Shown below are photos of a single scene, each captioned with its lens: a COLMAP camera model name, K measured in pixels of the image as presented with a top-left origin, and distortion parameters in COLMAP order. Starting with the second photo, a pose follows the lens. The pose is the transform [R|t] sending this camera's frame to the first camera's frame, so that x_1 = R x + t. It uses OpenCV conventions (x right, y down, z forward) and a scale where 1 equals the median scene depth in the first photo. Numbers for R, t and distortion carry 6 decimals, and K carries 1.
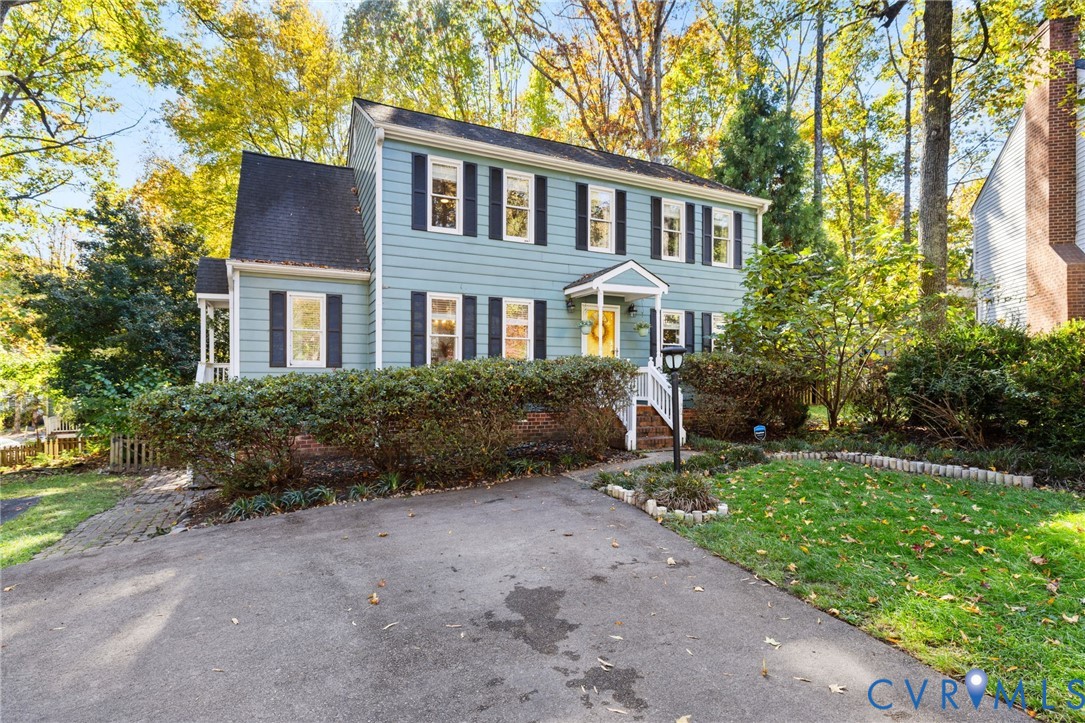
lens RADIAL K [[468.9, 0, 543.1], [0, 468.9, 368.5], [0, 0, 1]] dist [-0.000493, 0.001016]
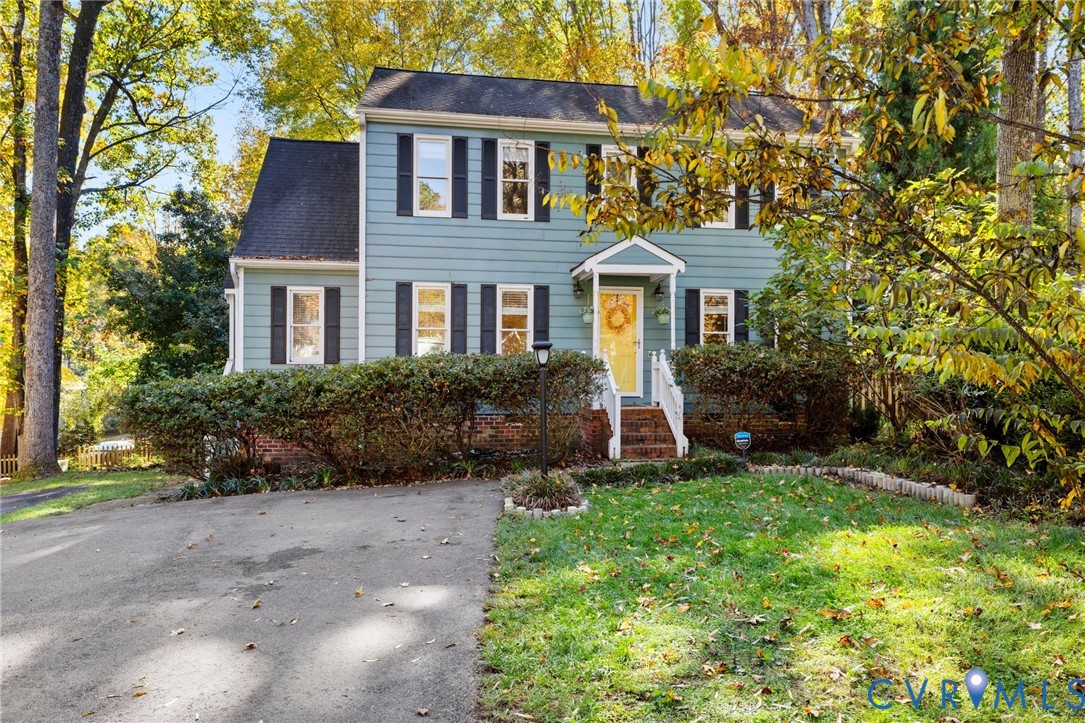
lens RADIAL K [[629.9, 0, 541.9], [0, 629.9, 358.1], [0, 0, 1]] dist [-0.001554, -0.001673]
pose [[0.965770, -0.006496, -0.259318, 0.306712], [0.004178, 0.999946, -0.009491, -0.000144], [0.259366, 0.008082, 0.965745, -0.126206]]
